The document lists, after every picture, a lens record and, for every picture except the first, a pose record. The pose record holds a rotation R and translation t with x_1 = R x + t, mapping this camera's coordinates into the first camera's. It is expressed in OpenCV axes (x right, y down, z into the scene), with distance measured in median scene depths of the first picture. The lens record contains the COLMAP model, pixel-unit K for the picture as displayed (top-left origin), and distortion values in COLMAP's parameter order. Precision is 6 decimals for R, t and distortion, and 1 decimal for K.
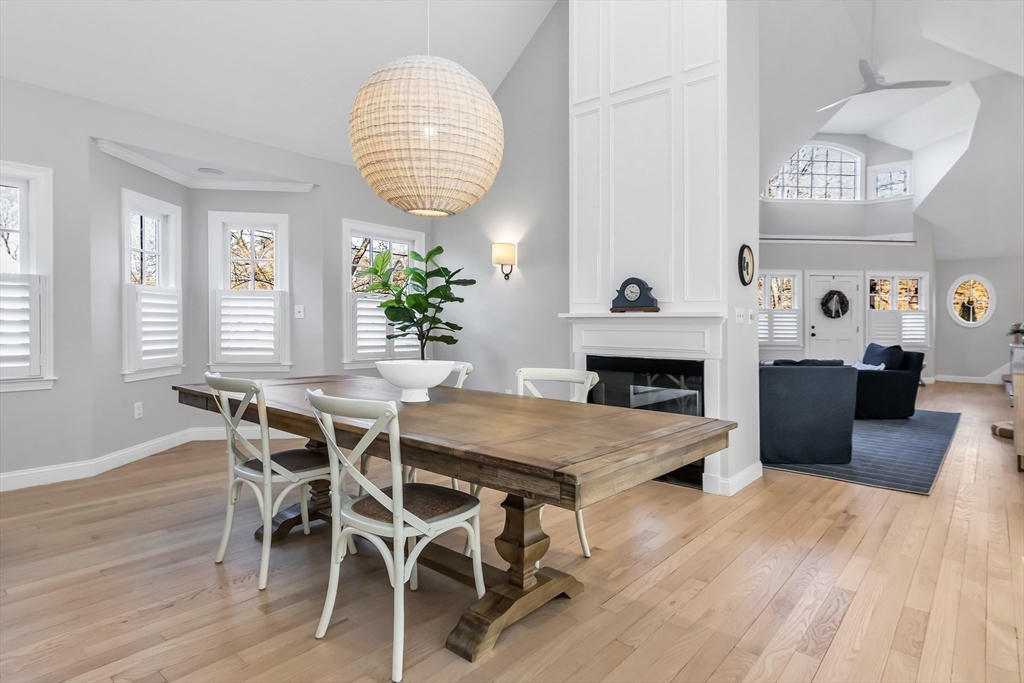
lens RADIAL K [[554.0, 0, 533.6], [0, 554.0, 321.8], [0, 0, 1]] dist [0.002864, -0.000011]
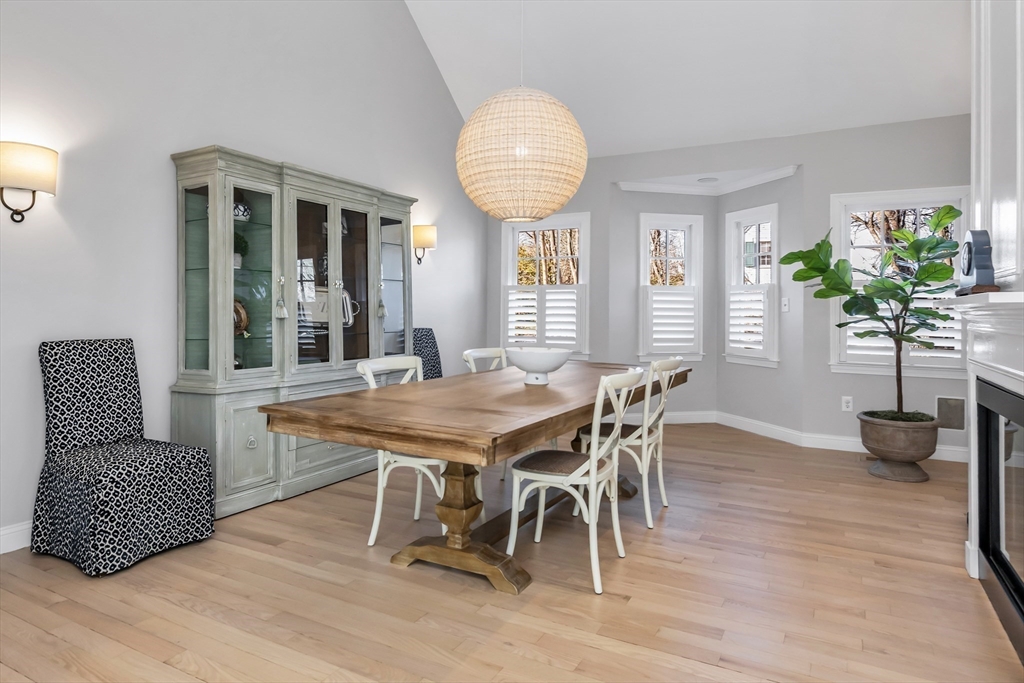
lens RADIAL K [[607.6, 0, 512.2], [0, 607.6, 310.2], [0, 0, 1]] dist [-0.008600, -0.001501]
pose [[0.185490, -0.007043, -0.982621, 0.625694], [-0.005377, 0.999952, -0.008182, 0.002501], [0.982631, 0.006802, 0.185443, 0.446468]]
